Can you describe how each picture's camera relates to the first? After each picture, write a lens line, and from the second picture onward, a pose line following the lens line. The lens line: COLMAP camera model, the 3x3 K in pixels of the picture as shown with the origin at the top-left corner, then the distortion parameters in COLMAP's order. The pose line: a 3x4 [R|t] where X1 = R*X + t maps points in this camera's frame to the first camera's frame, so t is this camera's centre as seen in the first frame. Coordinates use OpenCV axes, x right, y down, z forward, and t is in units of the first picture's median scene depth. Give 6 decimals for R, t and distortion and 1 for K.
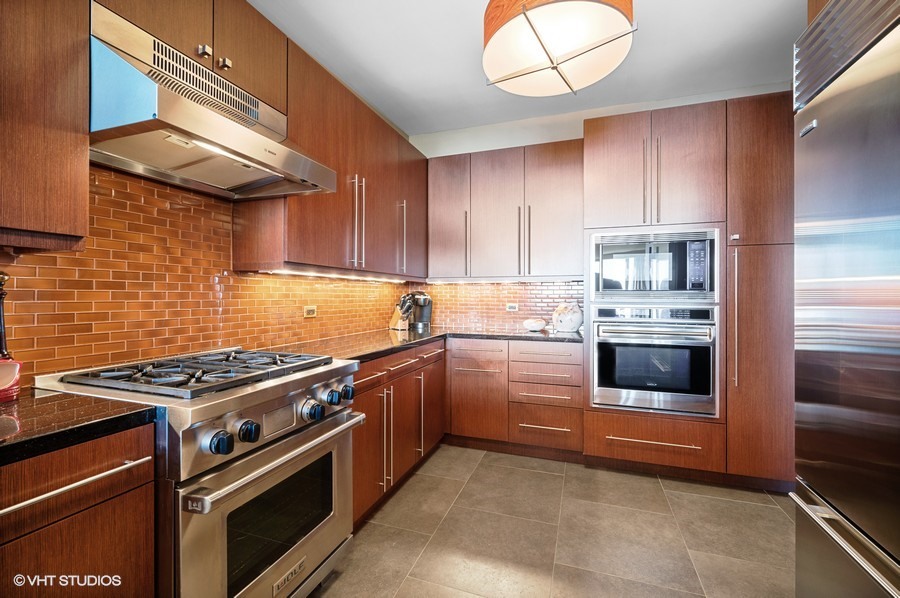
lens RADIAL K [[384.3, 0, 449.4], [0, 384.3, 295.1], [0, 0, 1]] dist [0.000366, 0.000098]
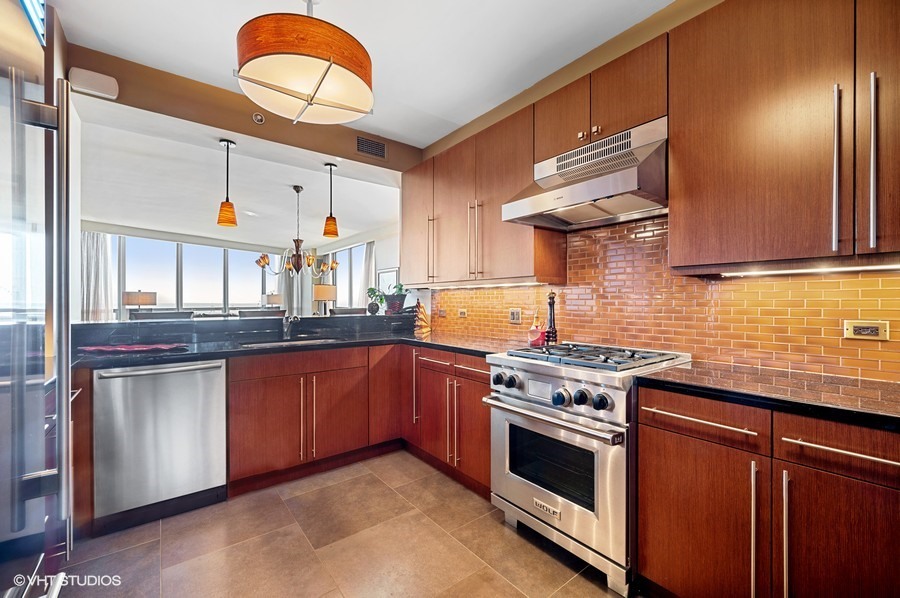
lens RADIAL K [[375.0, 0, 450.0], [0, 375.0, 299.0], [0, 0, 1]] dist [-0.000226, -0.000044]
pose [[-0.534961, -0.014916, -0.844745, 0.672522], [-0.005816, 0.999885, -0.013972, 0.008952], [0.844857, -0.002562, -0.534986, 1.074864]]
